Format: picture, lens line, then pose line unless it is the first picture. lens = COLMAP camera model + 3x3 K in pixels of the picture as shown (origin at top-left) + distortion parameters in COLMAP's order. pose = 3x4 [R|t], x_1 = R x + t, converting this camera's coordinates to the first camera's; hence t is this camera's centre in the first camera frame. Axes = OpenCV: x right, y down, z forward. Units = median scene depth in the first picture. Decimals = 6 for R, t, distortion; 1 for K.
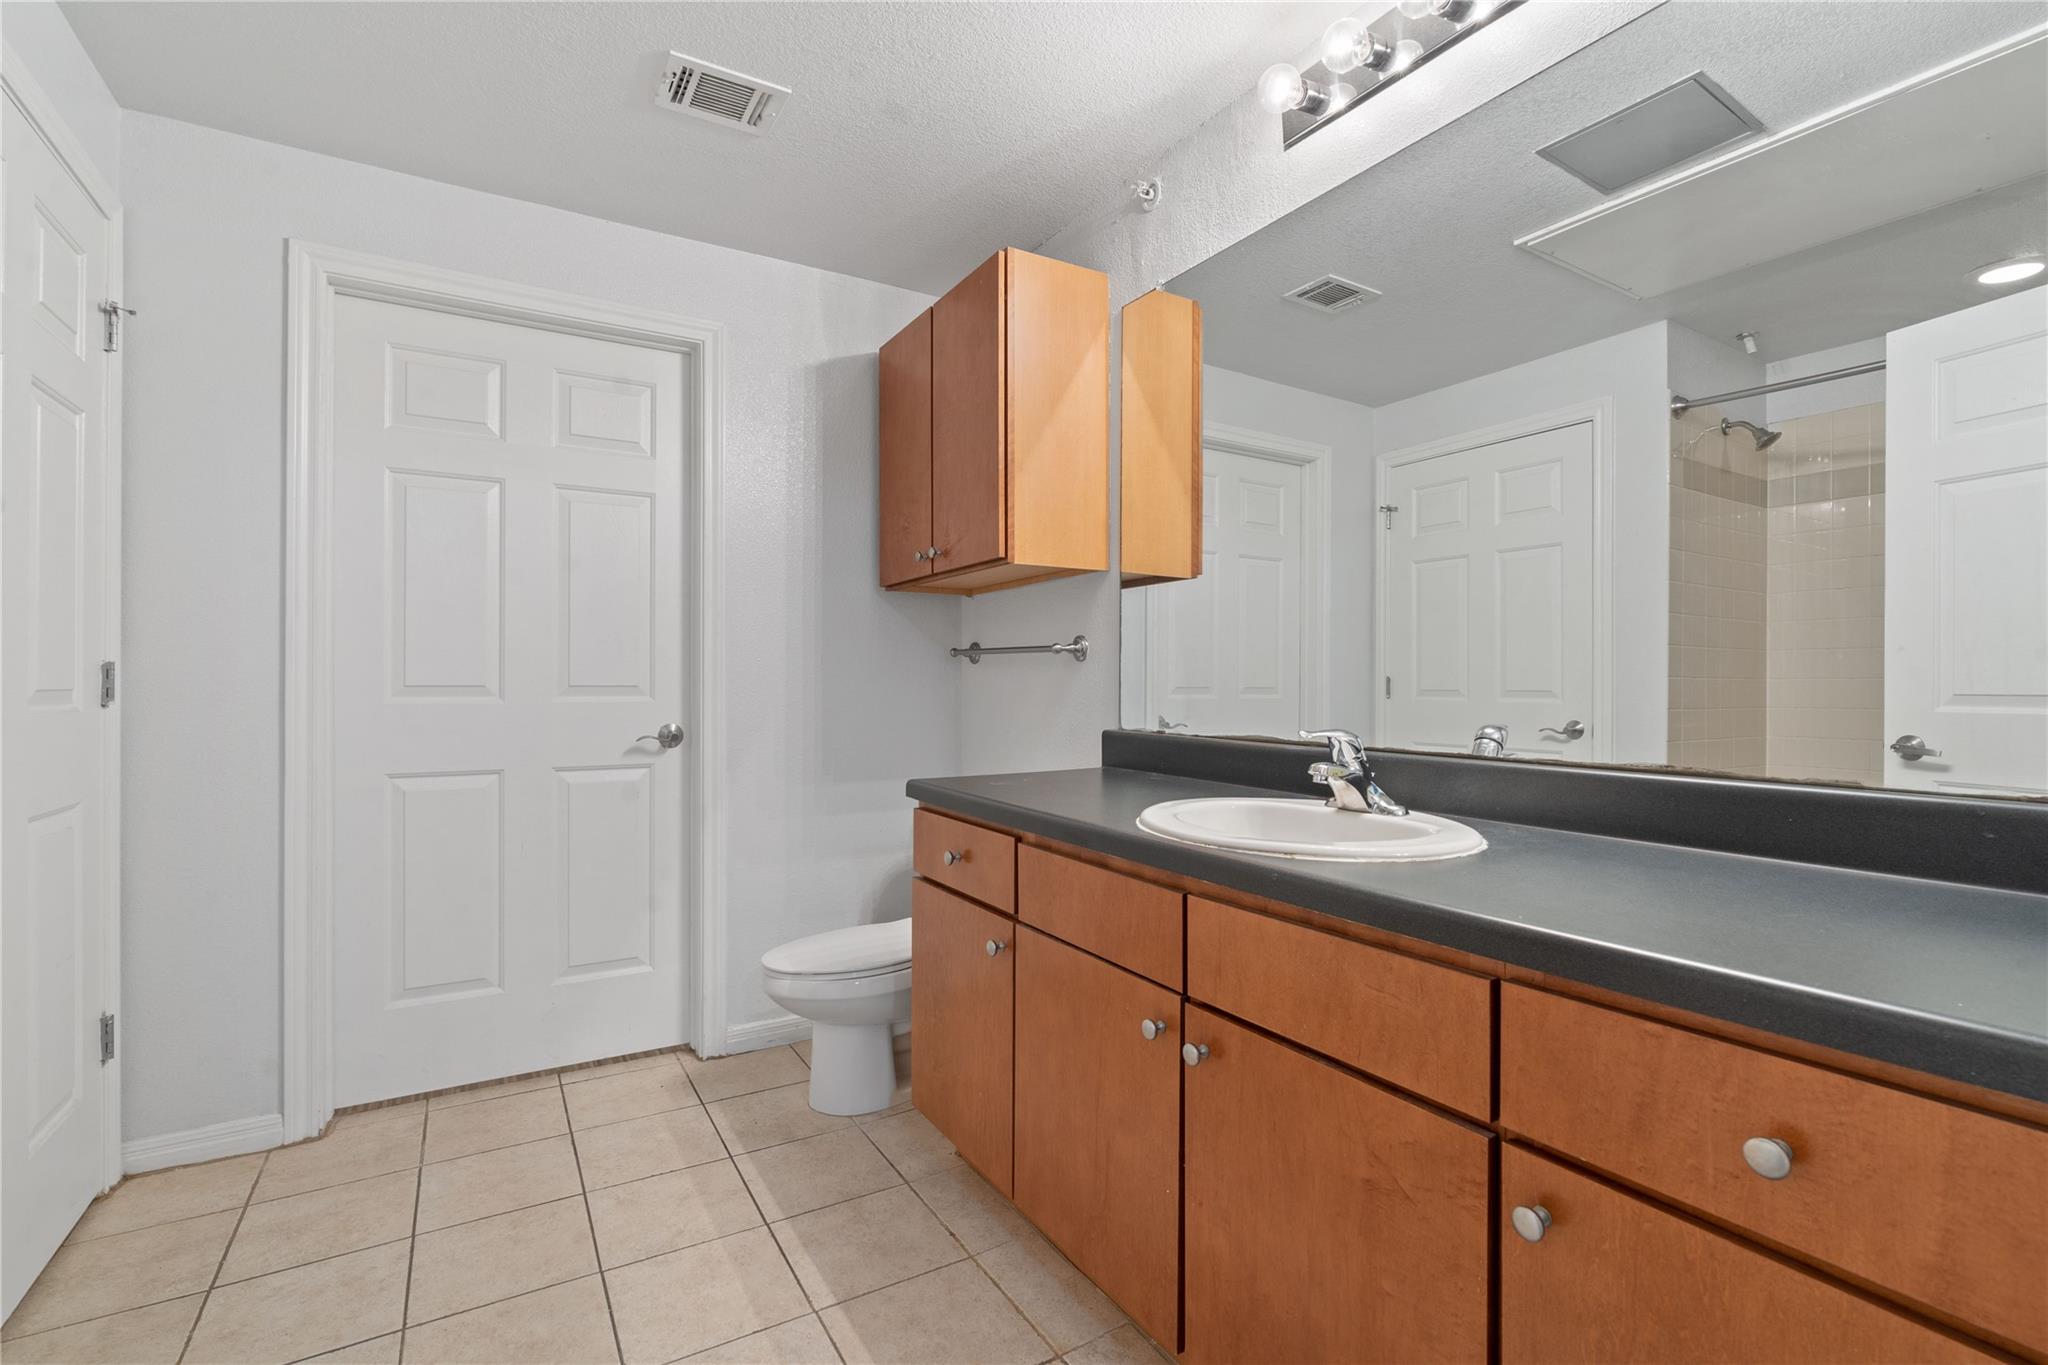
lens RADIAL K [[920.3, 0, 993.9], [0, 920.3, 671.3], [0, 0, 1]] dist [-0.001544, 0.000802]
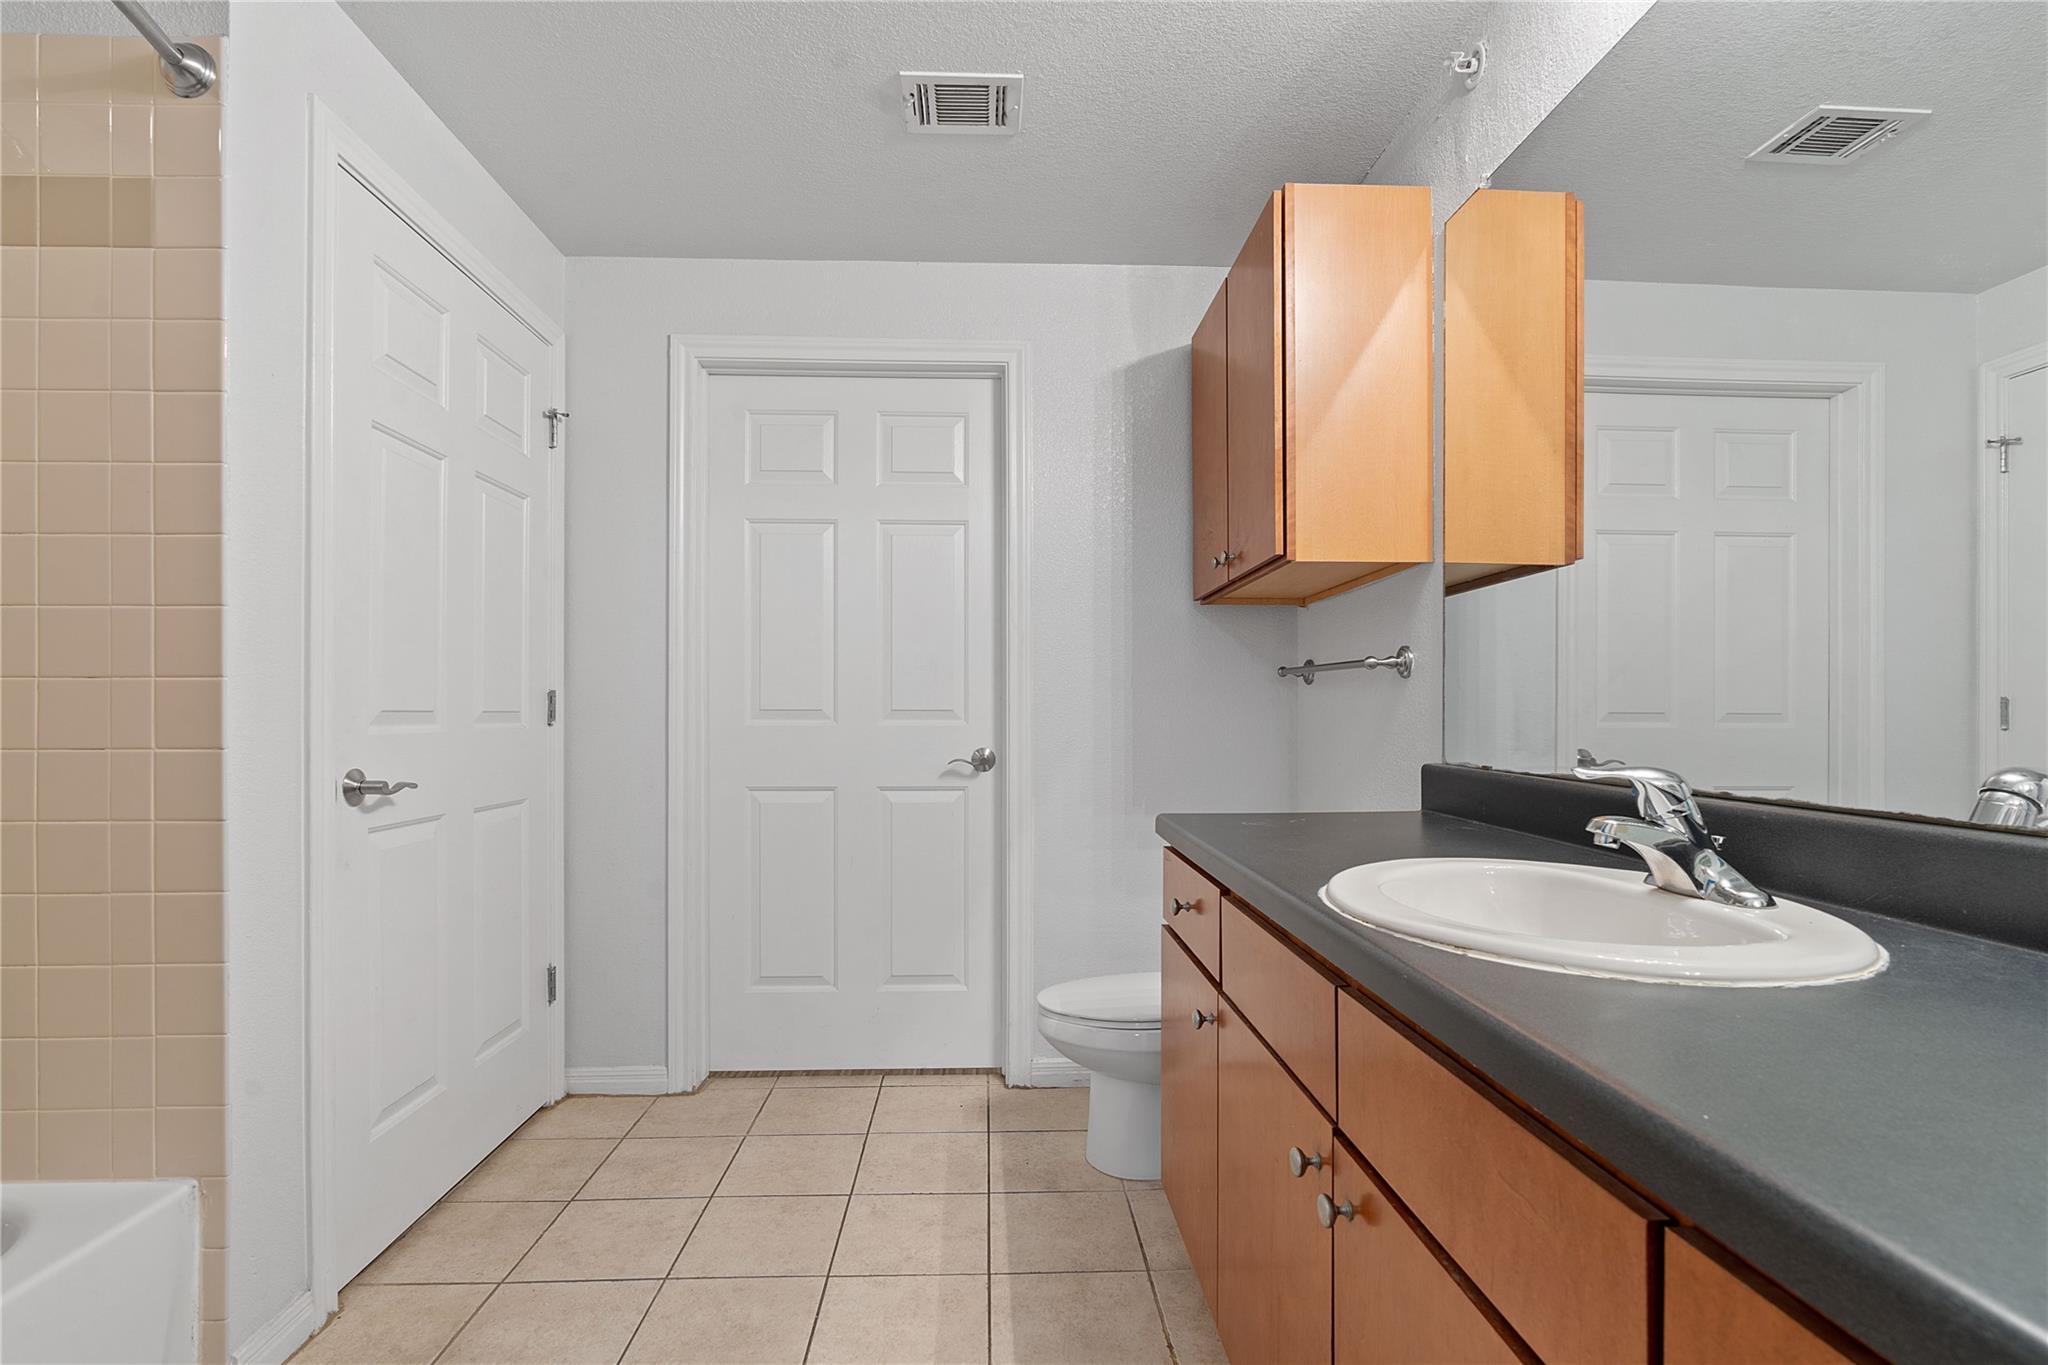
lens RADIAL K [[934.7, 0, 1027.9], [0, 934.7, 701.5], [0, 0, 1]] dist [-0.004580, 0.000970]
pose [[0.884786, -0.006132, -0.465957, 0.191284], [0.006175, 0.999980, -0.001434, 0.009307], [0.465957, -0.001608, 0.884806, 0.132460]]
